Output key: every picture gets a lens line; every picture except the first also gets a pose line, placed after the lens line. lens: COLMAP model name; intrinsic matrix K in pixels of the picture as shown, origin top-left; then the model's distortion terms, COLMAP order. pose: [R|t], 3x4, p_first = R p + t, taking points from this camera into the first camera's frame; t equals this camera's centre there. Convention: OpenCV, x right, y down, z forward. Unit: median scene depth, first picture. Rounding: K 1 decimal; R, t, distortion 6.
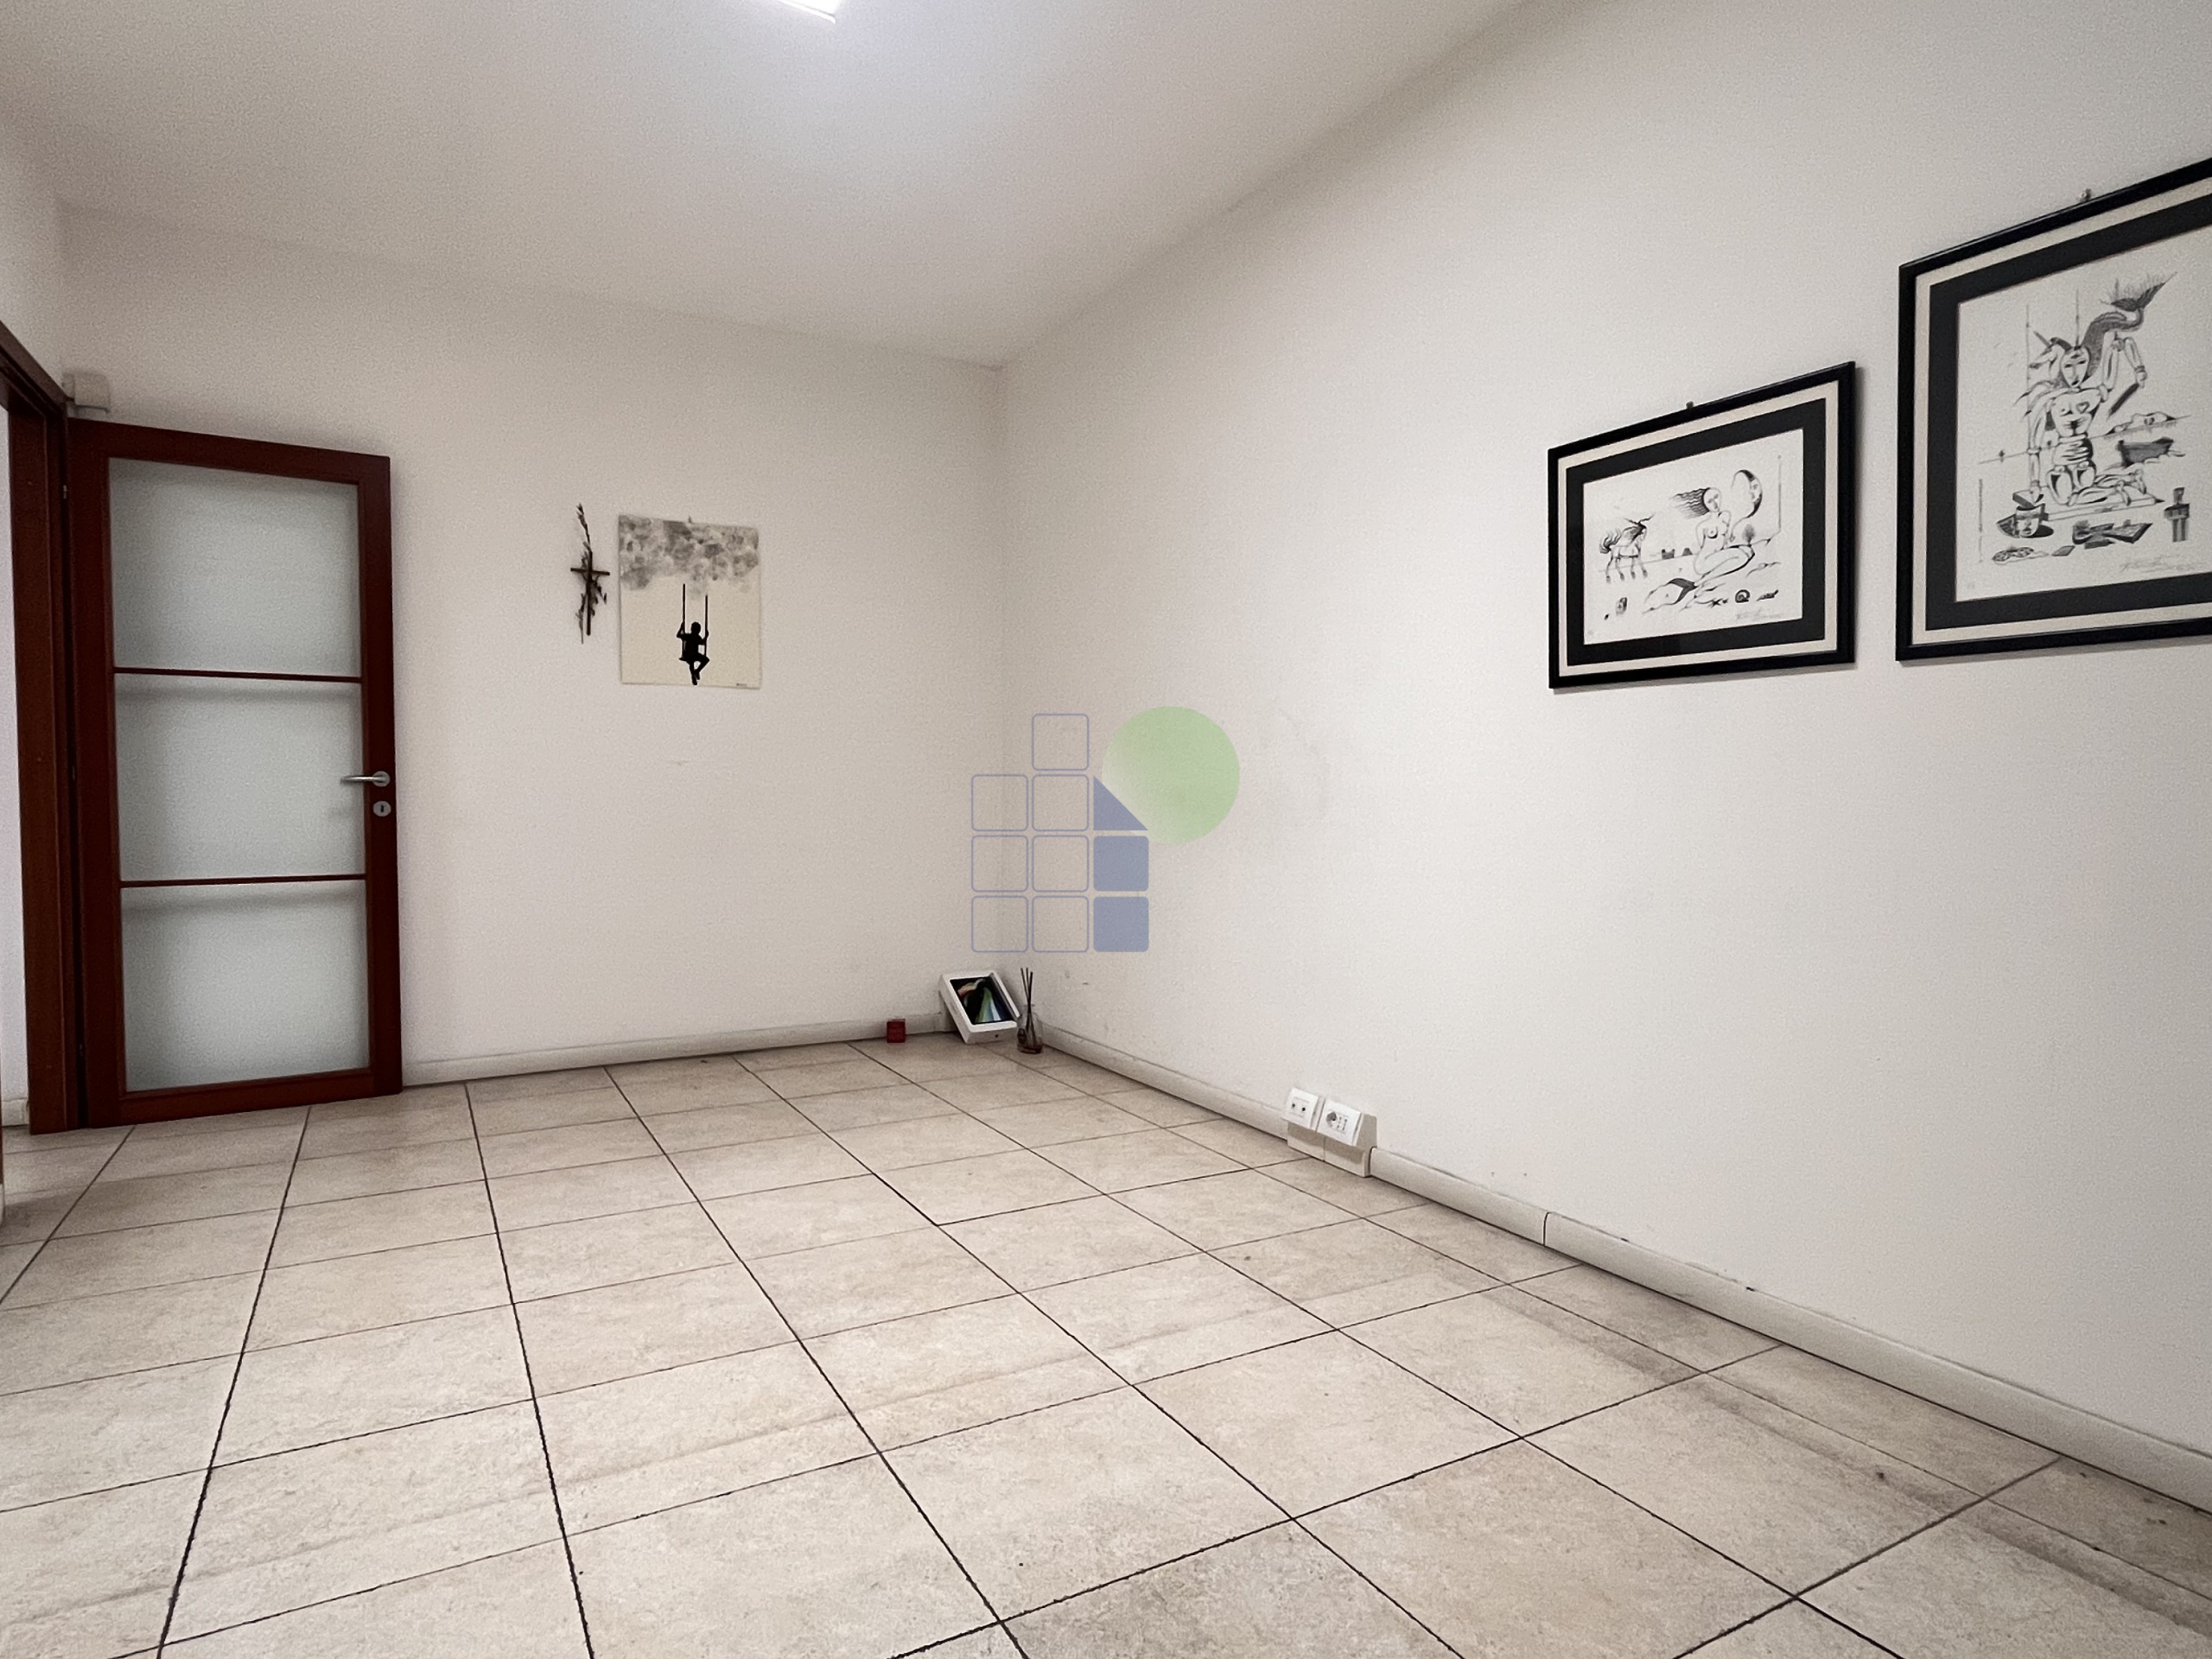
lens RADIAL K [[1273.7, 0, 1103.1], [0, 1273.7, 823.6], [0, 0, 1]] dist [-0.002393, -0.001525]
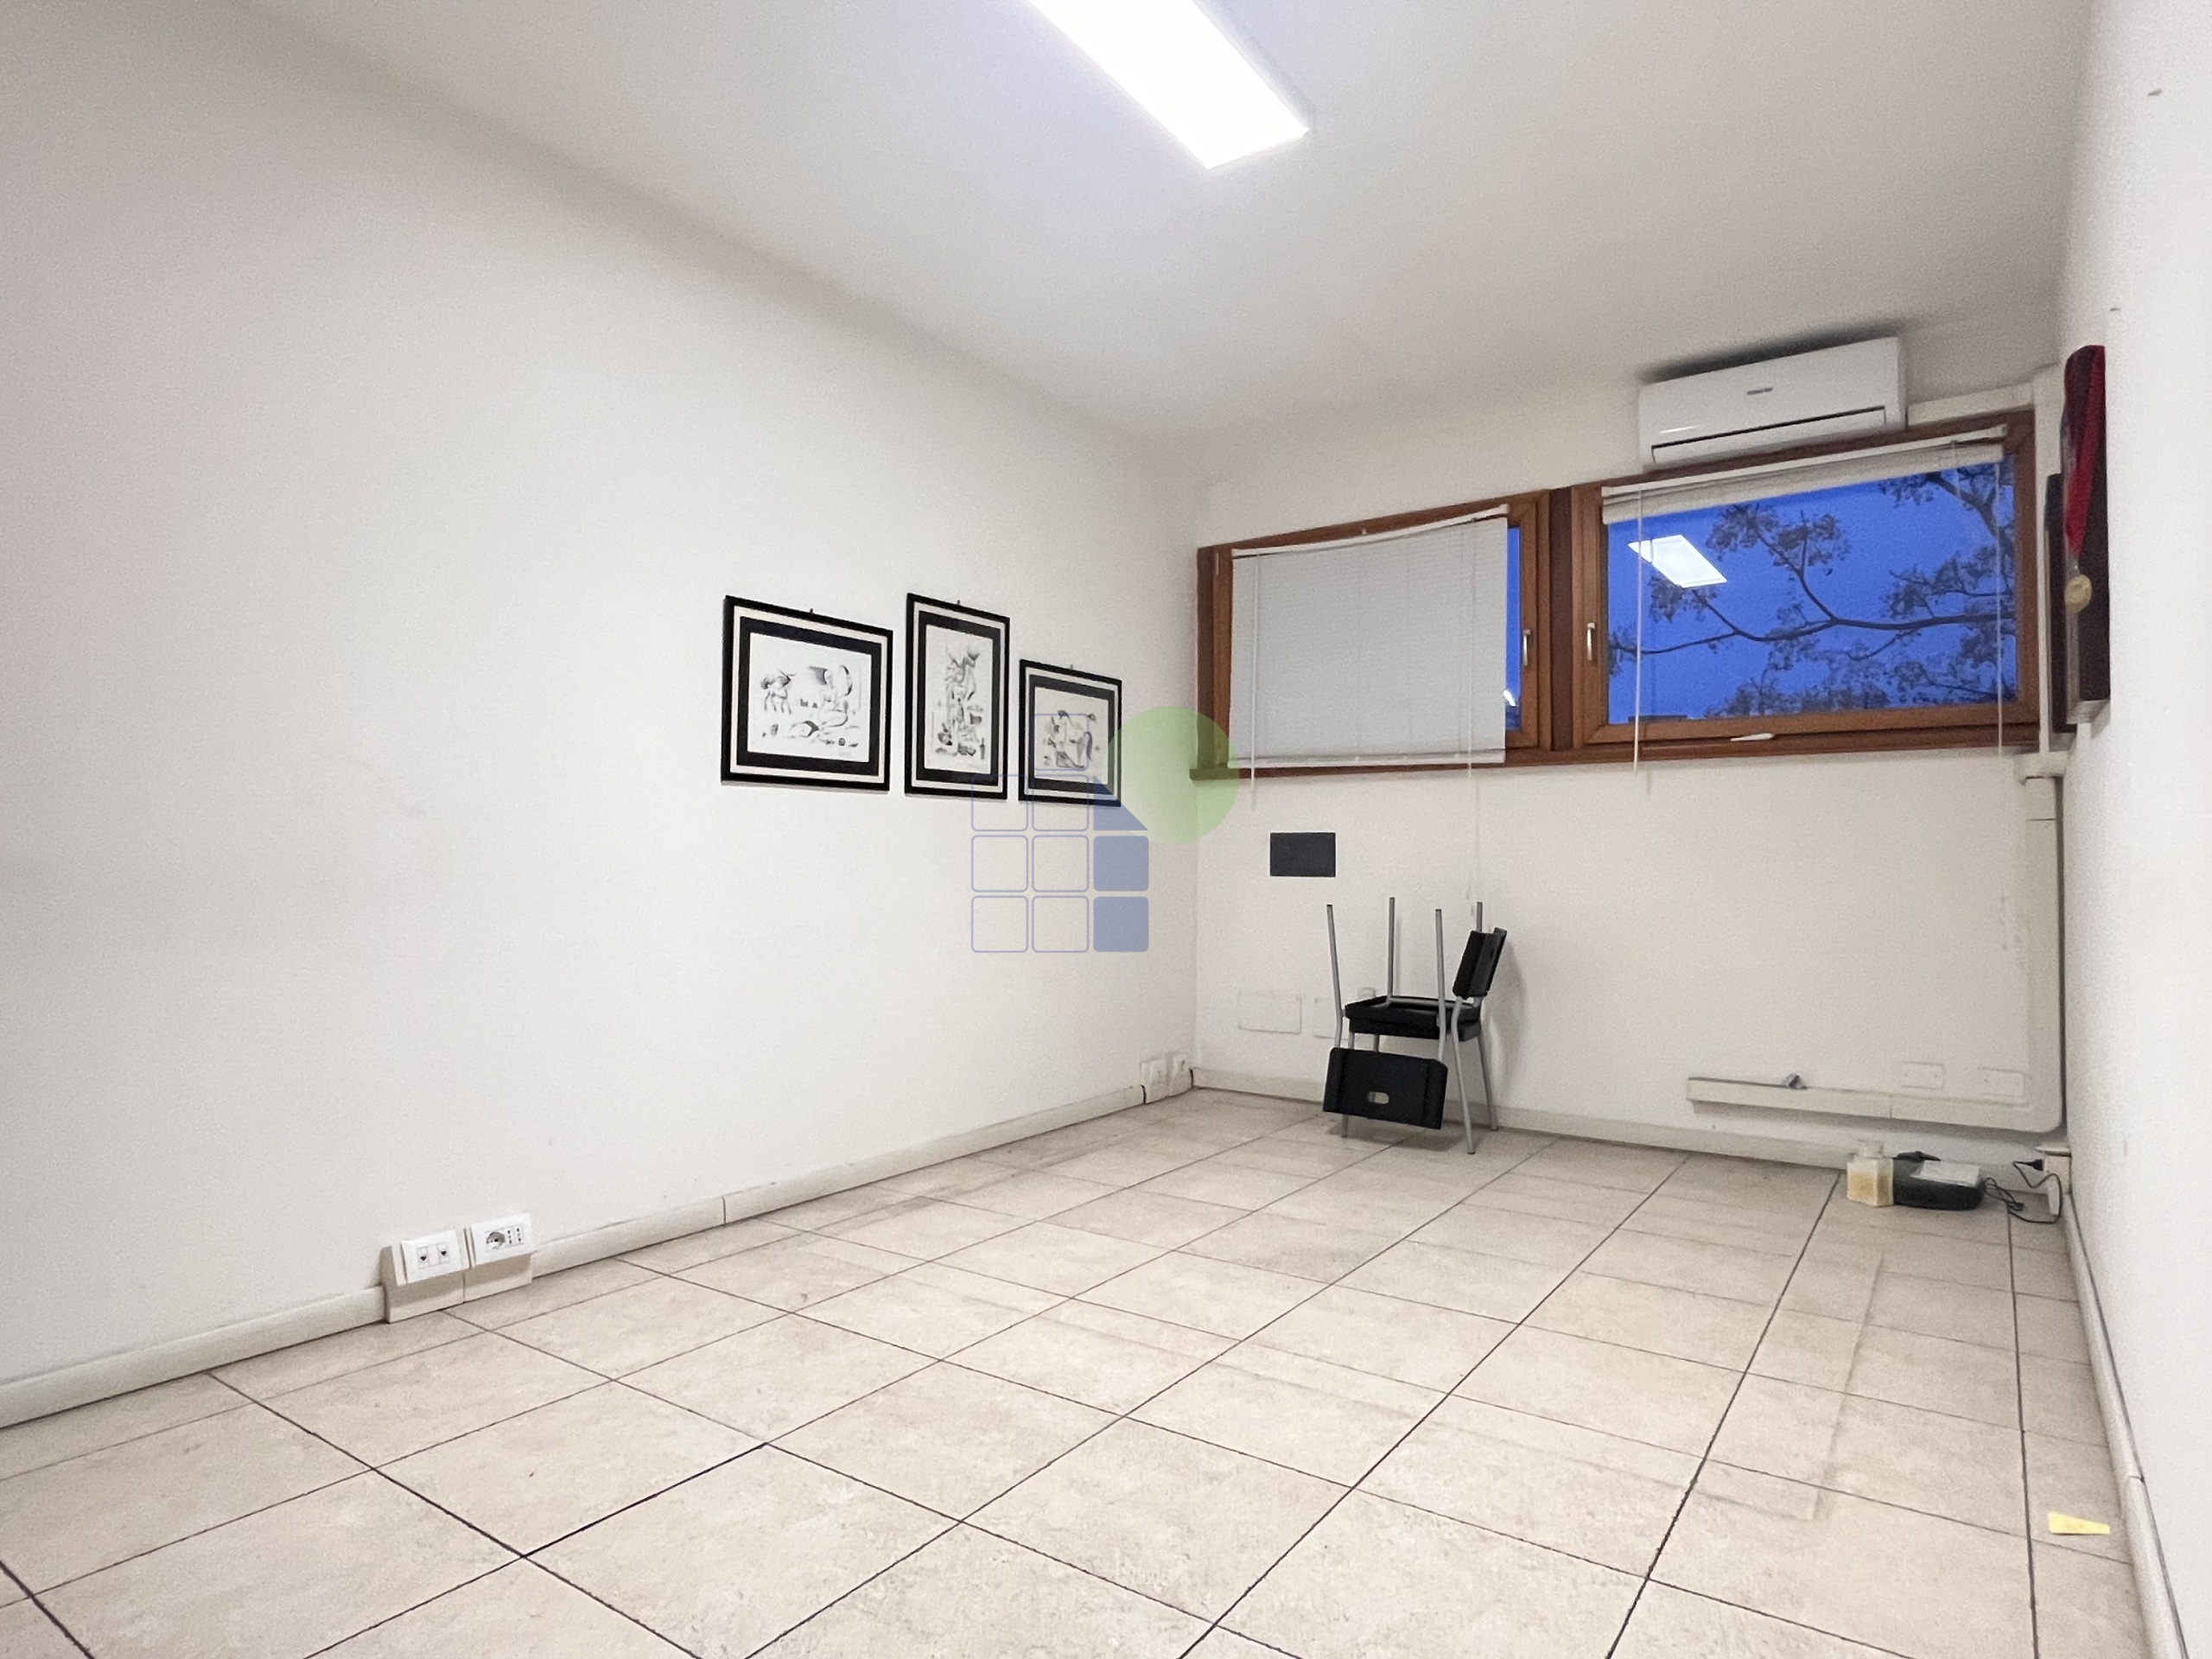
lens RADIAL K [[1273.7, 0, 1103.1], [0, 1273.7, 823.6], [0, 0, 1]] dist [-0.002393, -0.001525]
pose [[-0.443059, 0.025470, 0.896130, -1.086509], [0.024727, 0.999563, -0.016184, -0.037504], [-0.896151, 0.014988, -0.443496, 1.390654]]
